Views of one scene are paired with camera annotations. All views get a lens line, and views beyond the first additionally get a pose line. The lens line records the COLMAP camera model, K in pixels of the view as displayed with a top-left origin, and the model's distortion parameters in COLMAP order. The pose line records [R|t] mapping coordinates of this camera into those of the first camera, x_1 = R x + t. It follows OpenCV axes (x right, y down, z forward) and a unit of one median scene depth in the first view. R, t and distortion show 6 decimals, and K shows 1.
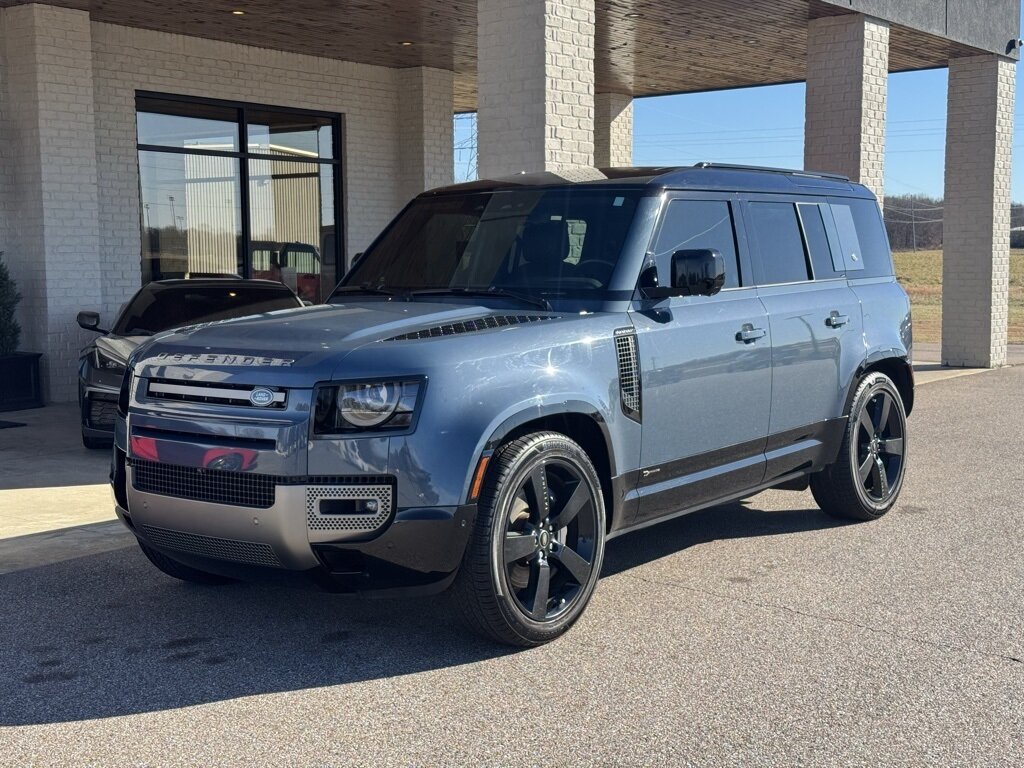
lens RADIAL K [[1413.5, 0, 509.1], [0, 1413.5, 383.5], [0, 0, 1]] dist [0.198409, -0.418532]
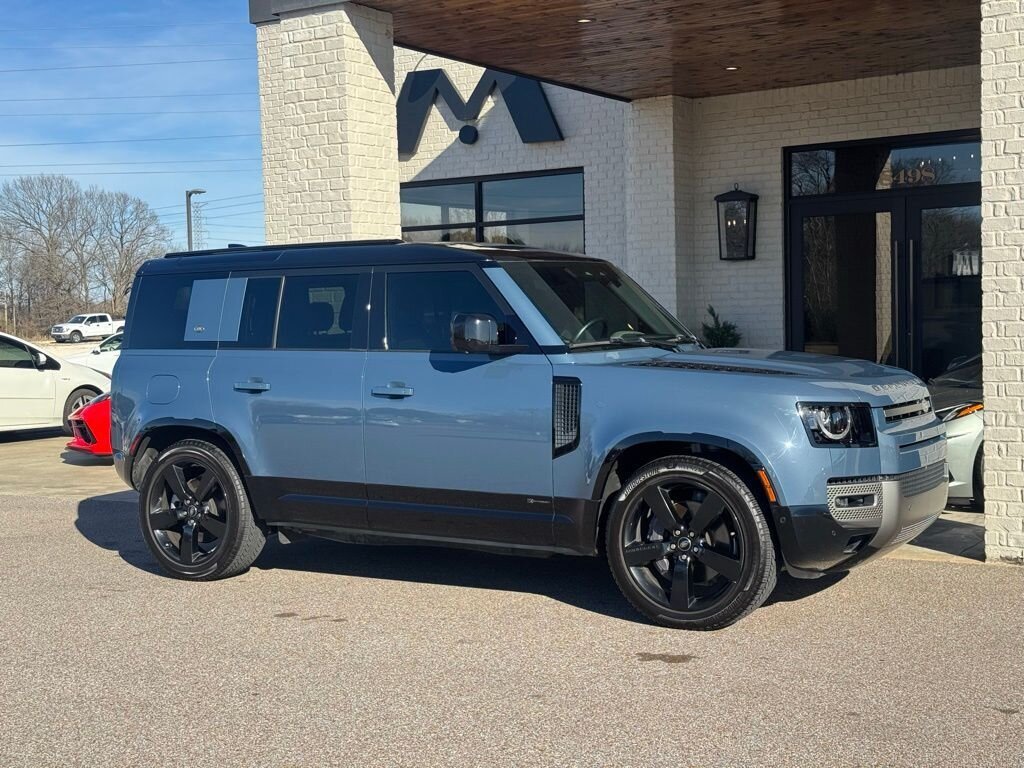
lens RADIAL K [[1413.5, 0, 509.1], [0, 1413.5, 383.5], [0, 0, 1]] dist [0.198409, -0.418532]
pose [[0.076564, 0.055231, -0.995534, 0.608299], [-0.065377, 0.996594, 0.050261, -0.052864], [0.994919, 0.061237, 0.079914, 0.510776]]
